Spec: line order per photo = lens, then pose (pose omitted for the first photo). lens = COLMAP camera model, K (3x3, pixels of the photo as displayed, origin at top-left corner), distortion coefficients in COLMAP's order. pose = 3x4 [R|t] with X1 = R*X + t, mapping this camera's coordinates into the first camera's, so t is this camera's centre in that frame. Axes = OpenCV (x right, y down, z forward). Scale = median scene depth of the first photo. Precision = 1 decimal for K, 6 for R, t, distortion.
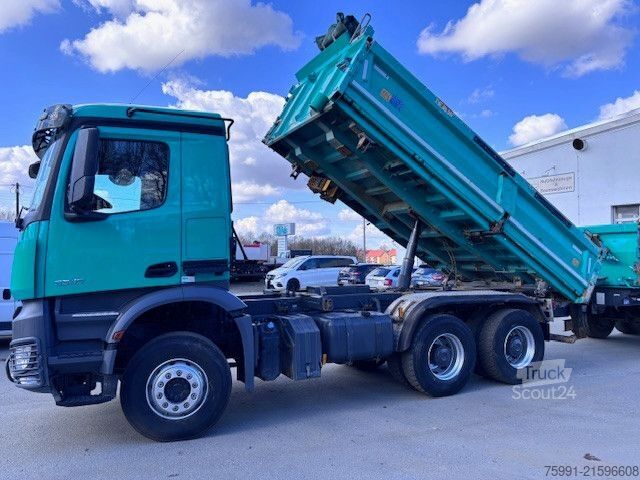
lens RADIAL K [[482.0, 0, 322.3], [0, 482.0, 243.2], [0, 0, 1]] dist [0.044911, -0.044185]
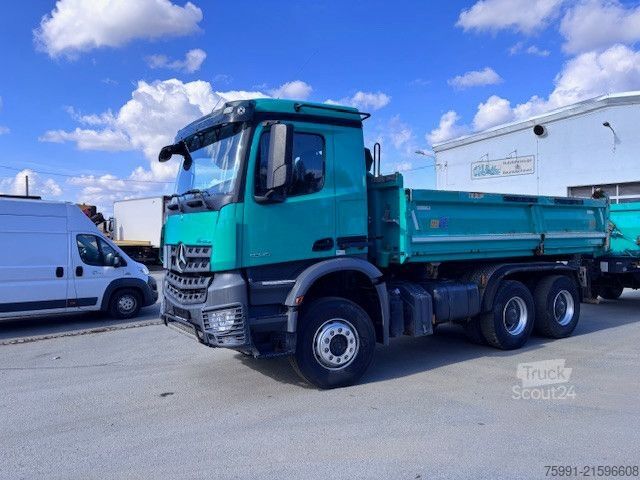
lens RADIAL K [[482.0, 0, 315.0], [0, 482.0, 242.4], [0, 0, 1]] dist [0.044911, -0.044185]
pose [[0.993082, -0.010175, 0.116982, -0.474271], [0.005239, 0.999086, 0.042421, 0.000751], [-0.117307, -0.041514, 0.992228, -0.149528]]
